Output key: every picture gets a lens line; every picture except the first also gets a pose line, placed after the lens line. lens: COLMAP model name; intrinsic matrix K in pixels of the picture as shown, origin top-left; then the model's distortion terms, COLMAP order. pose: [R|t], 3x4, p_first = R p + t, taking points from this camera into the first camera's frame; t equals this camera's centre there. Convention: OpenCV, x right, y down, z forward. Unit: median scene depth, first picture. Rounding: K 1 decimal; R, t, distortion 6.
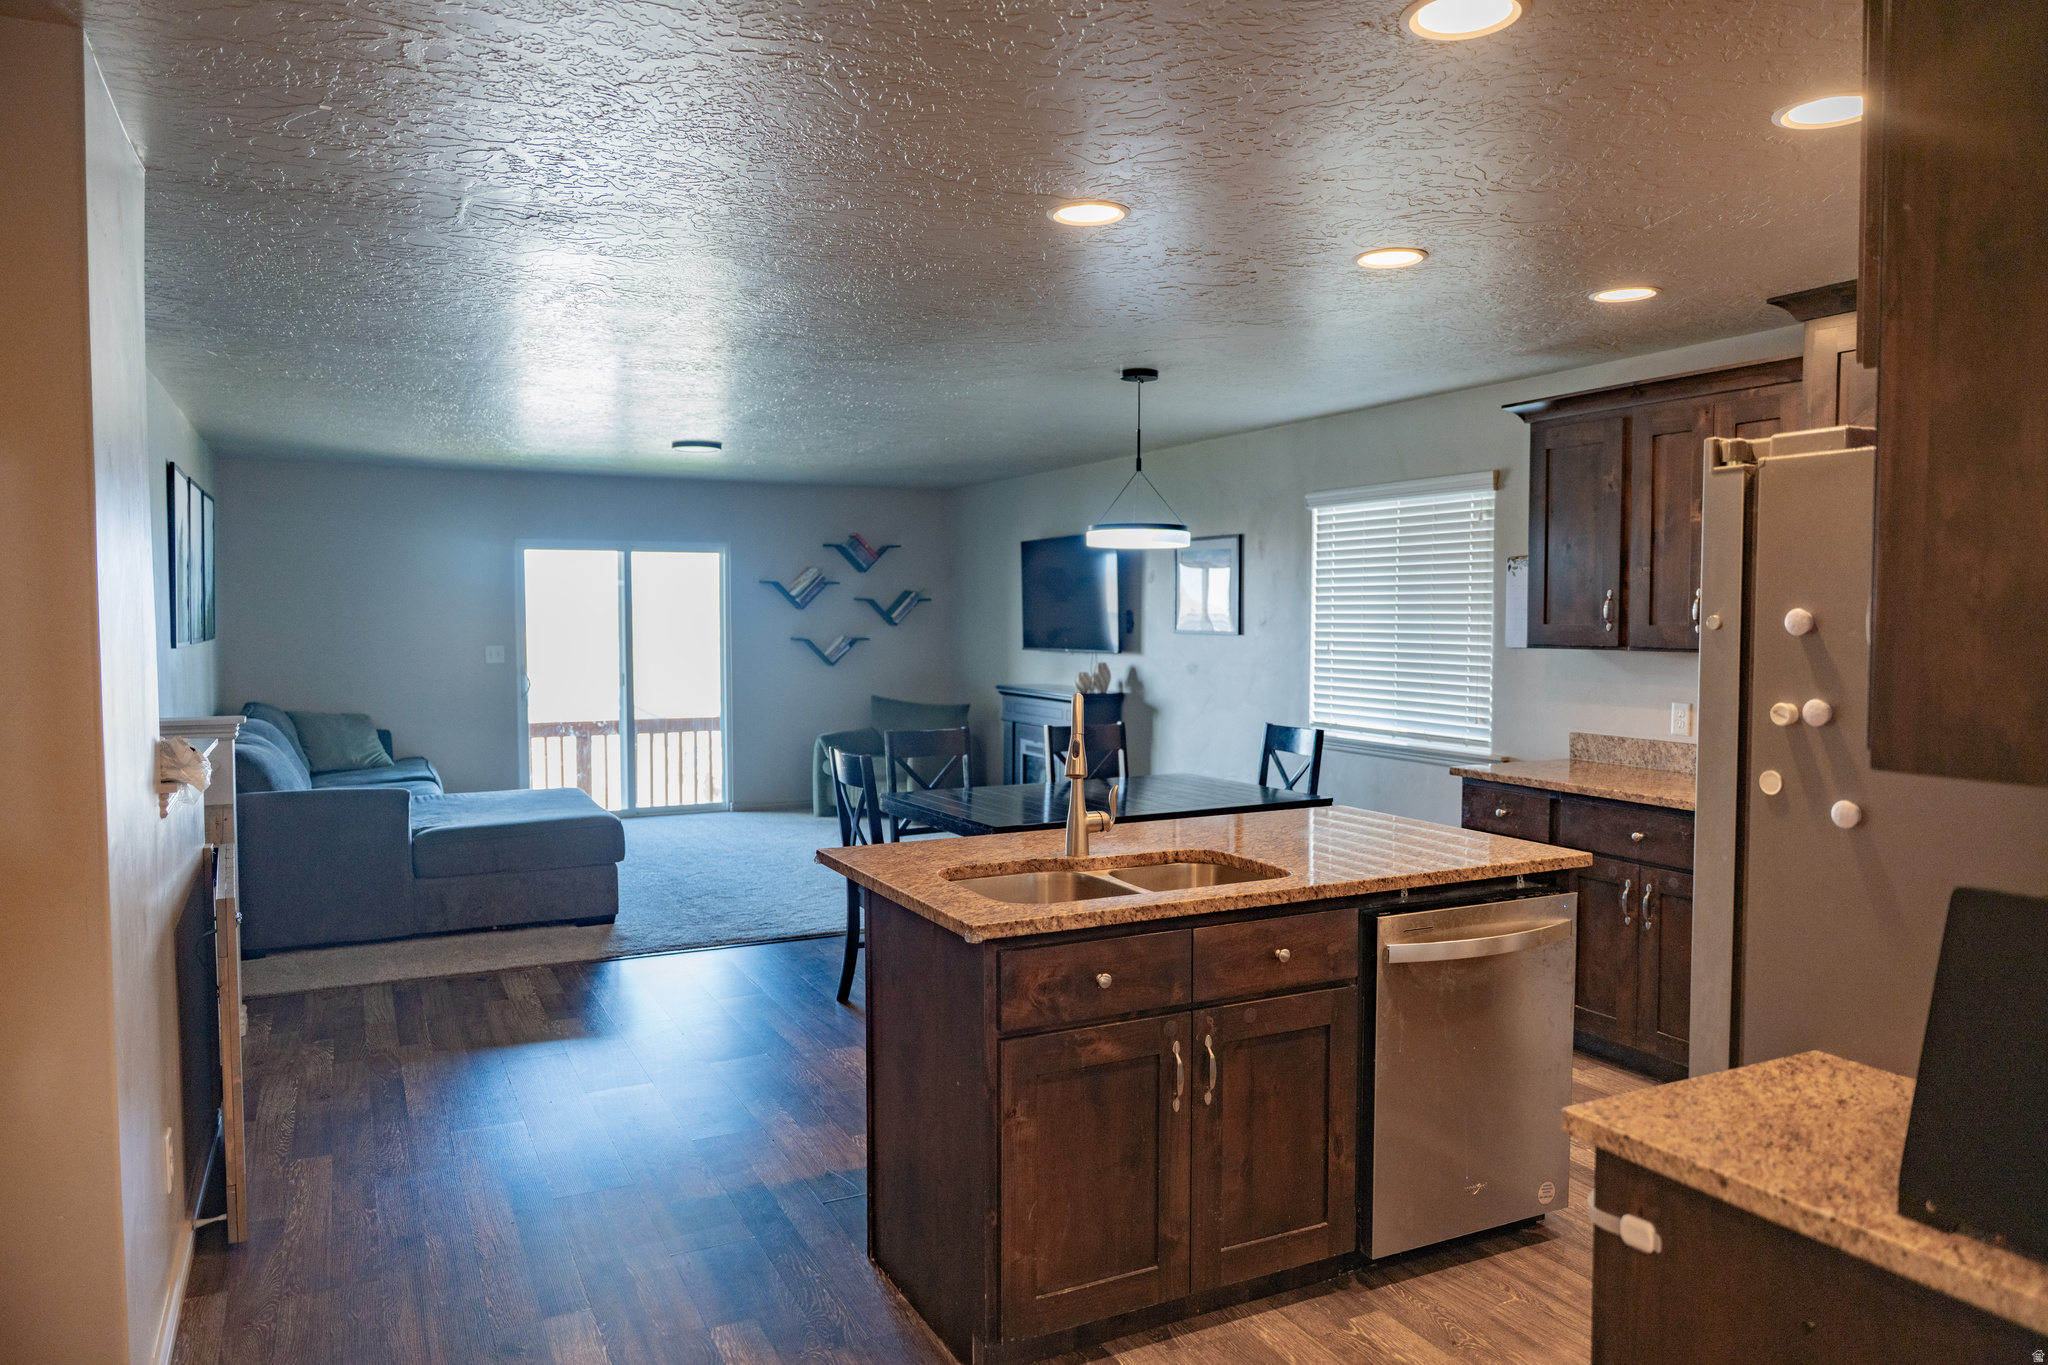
lens RADIAL K [[1375.7, 0, 1051.5], [0, 1375.7, 679.6], [0, 0, 1]] dist [-0.001440, -0.009197]
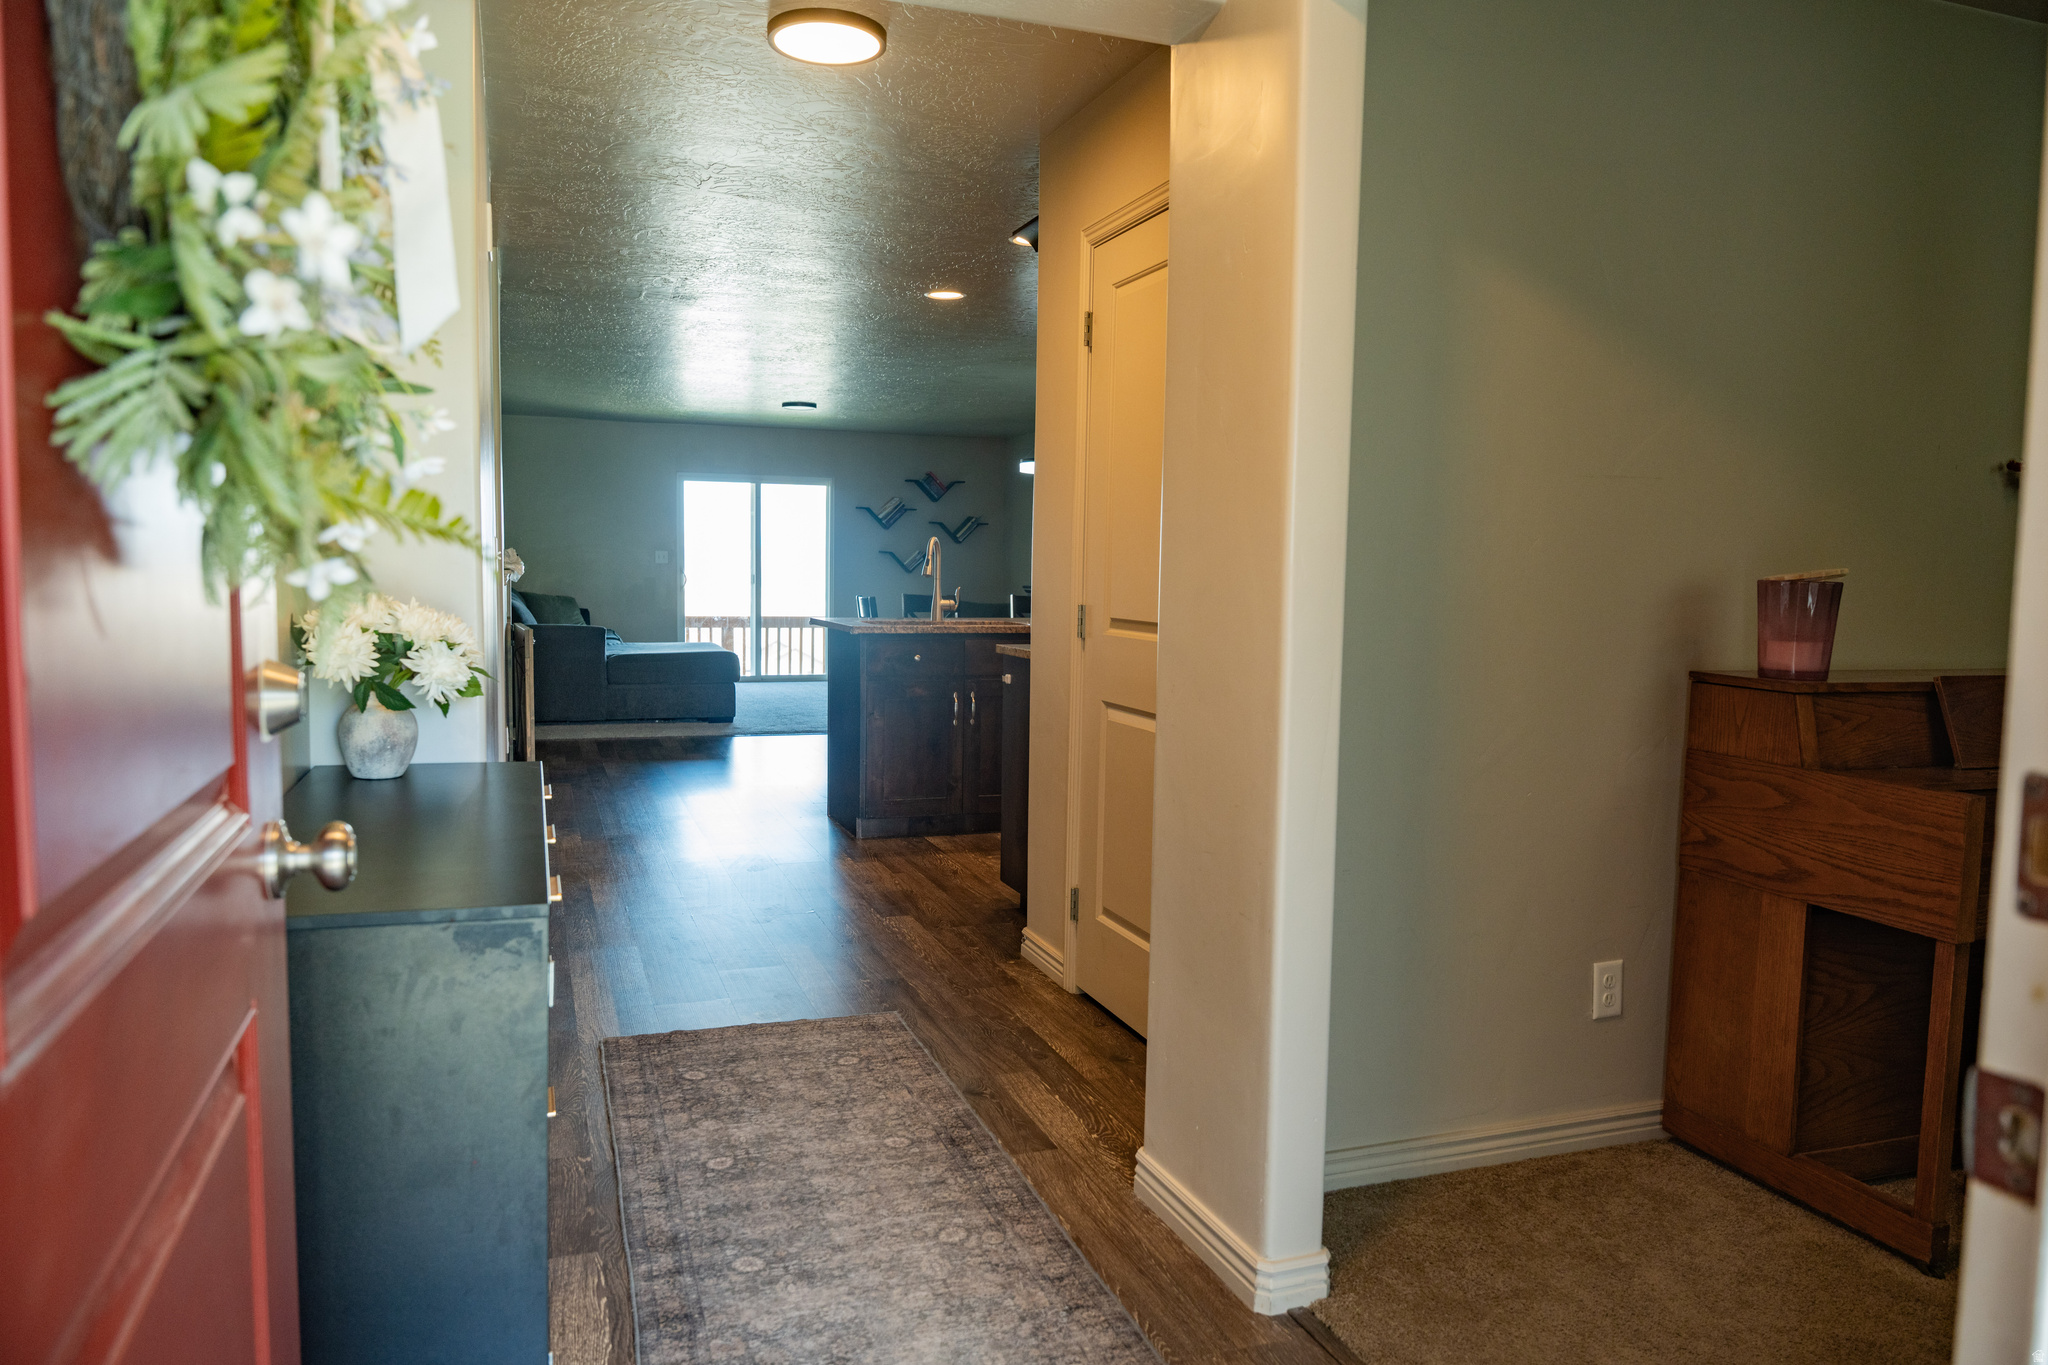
lens RADIAL K [[1428.5, 0, 1032.5], [0, 1428.5, 680.3], [0, 0, 1]] dist [0.004284, 0.003820]
pose [[0.990618, 0.025403, -0.134276, 0.232009], [-0.021557, 0.999317, 0.030016, 0.079655], [0.134947, -0.026840, 0.990489, -0.543356]]
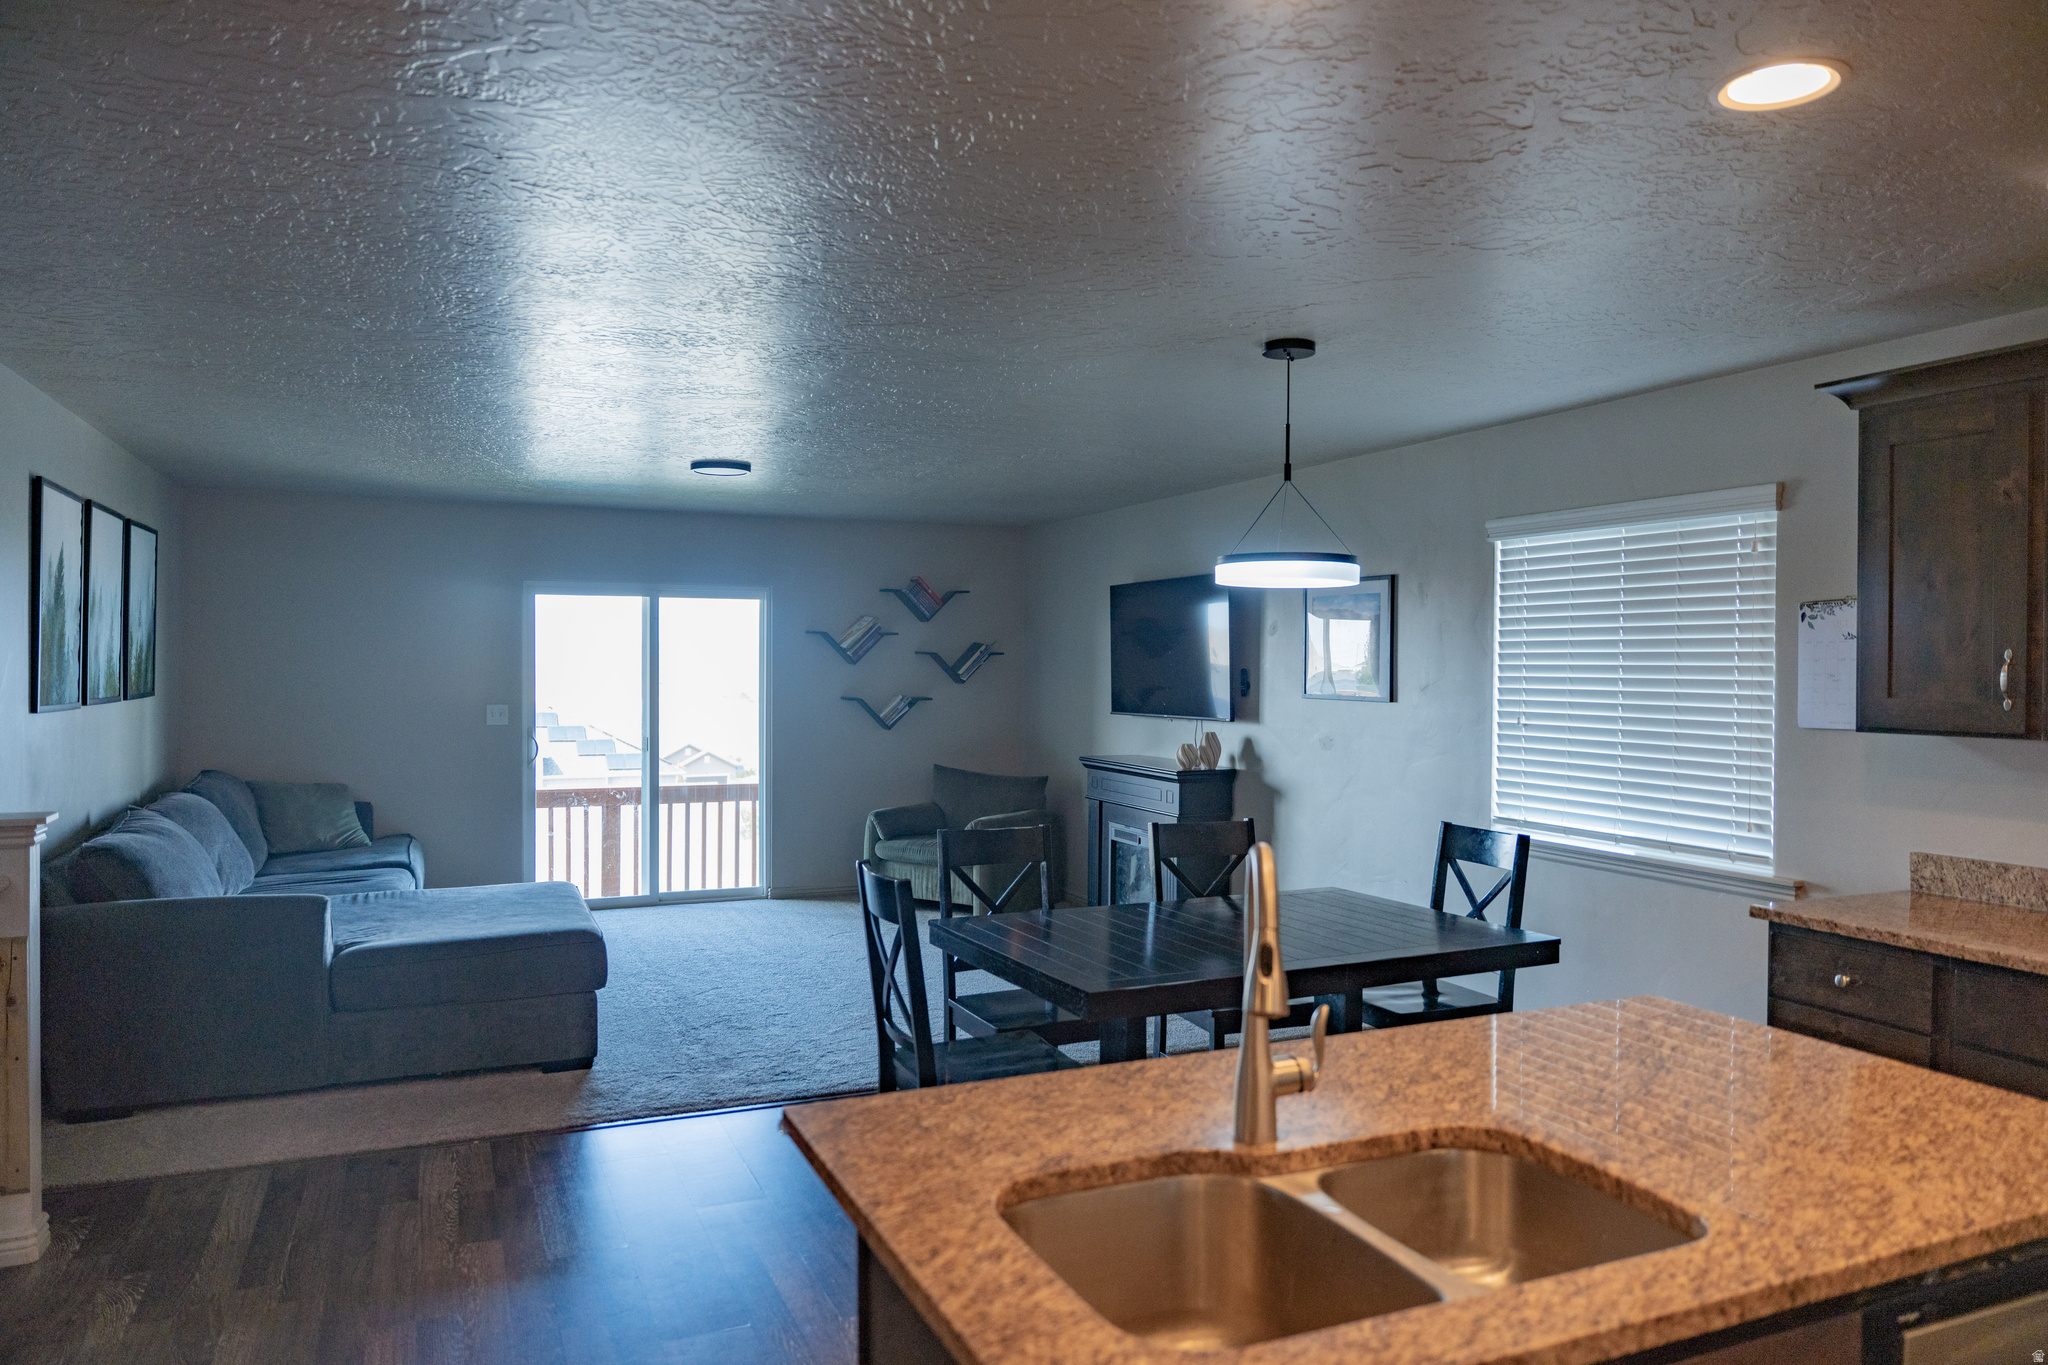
lens RADIAL K [[1375.7, 0, 1036.7], [0, 1375.7, 681.9], [0, 0, 1]] dist [-0.001440, -0.009197]
pose [[0.997806, 0.006784, -0.065858, -0.017233], [-0.009156, 0.999317, -0.035790, -0.016773], [0.065571, 0.036315, 0.997187, 0.243013]]
